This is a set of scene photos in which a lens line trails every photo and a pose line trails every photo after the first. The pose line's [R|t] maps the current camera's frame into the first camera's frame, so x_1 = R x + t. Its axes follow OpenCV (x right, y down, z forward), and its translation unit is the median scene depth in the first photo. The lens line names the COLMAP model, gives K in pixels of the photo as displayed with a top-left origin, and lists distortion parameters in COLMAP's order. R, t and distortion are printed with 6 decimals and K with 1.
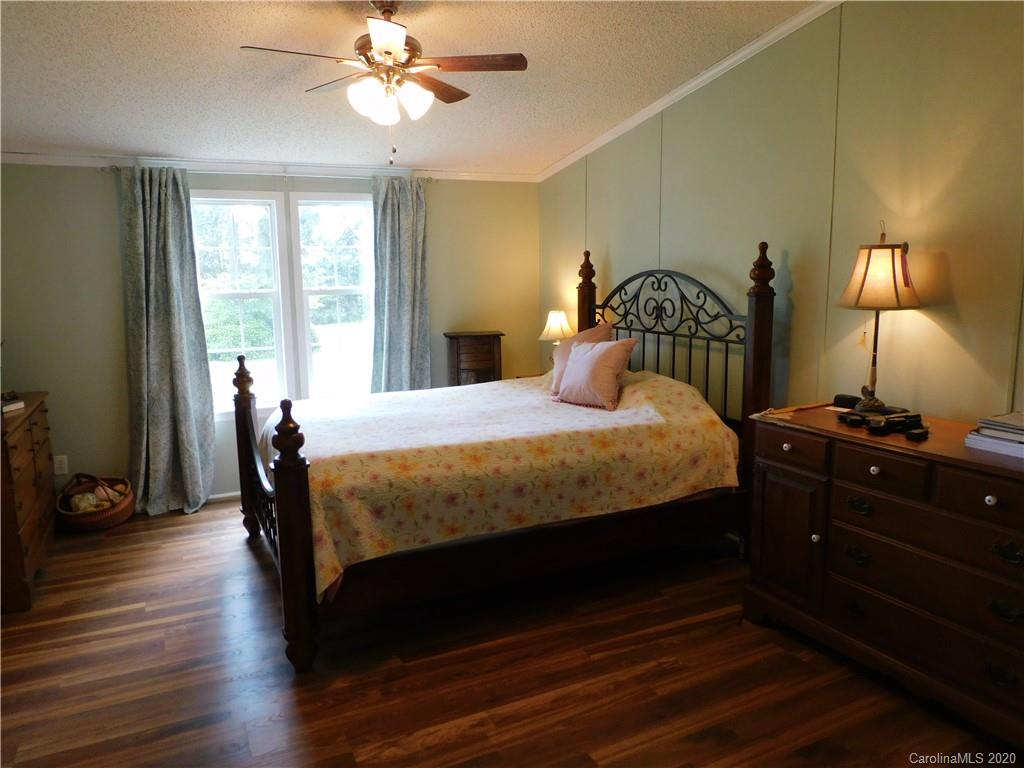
lens RADIAL K [[724.2, 0, 521.4], [0, 724.2, 386.3], [0, 0, 1]] dist [-0.020577, 0.005445]
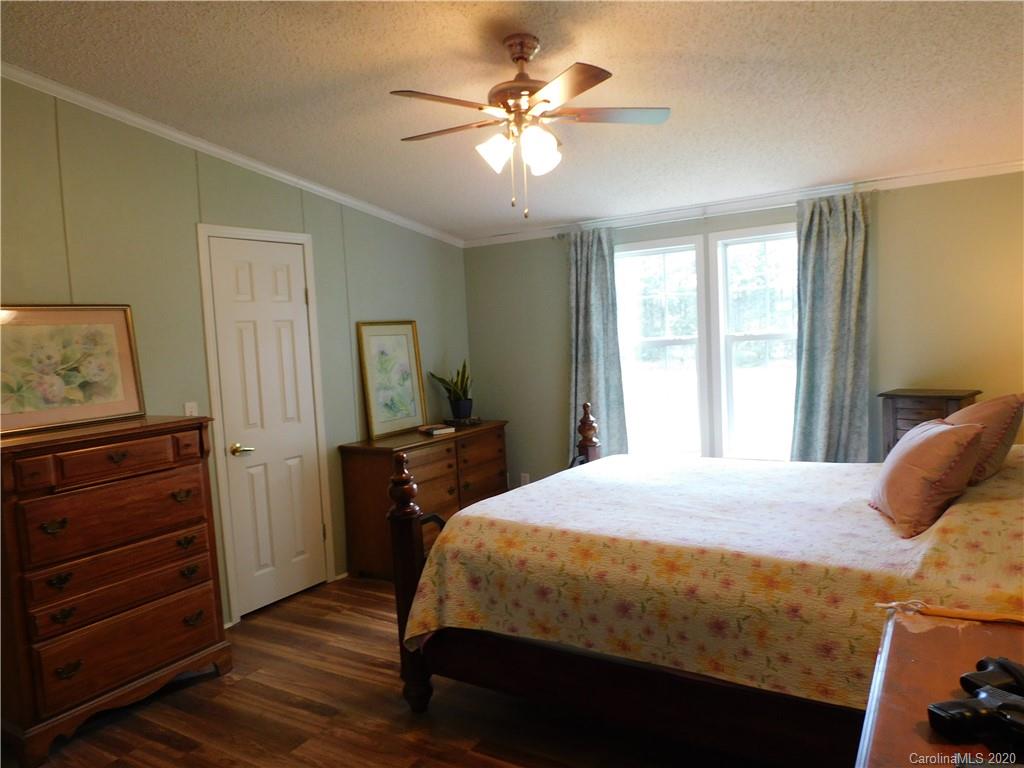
lens RADIAL K [[724.2, 0, 517.1], [0, 724.2, 385.1], [0, 0, 1]] dist [-0.020577, 0.005445]
pose [[0.522168, 0.050260, -0.851360, 0.553796], [-0.083281, 0.996496, 0.007749, -0.086747], [0.848767, 0.066856, 0.524524, 0.456975]]
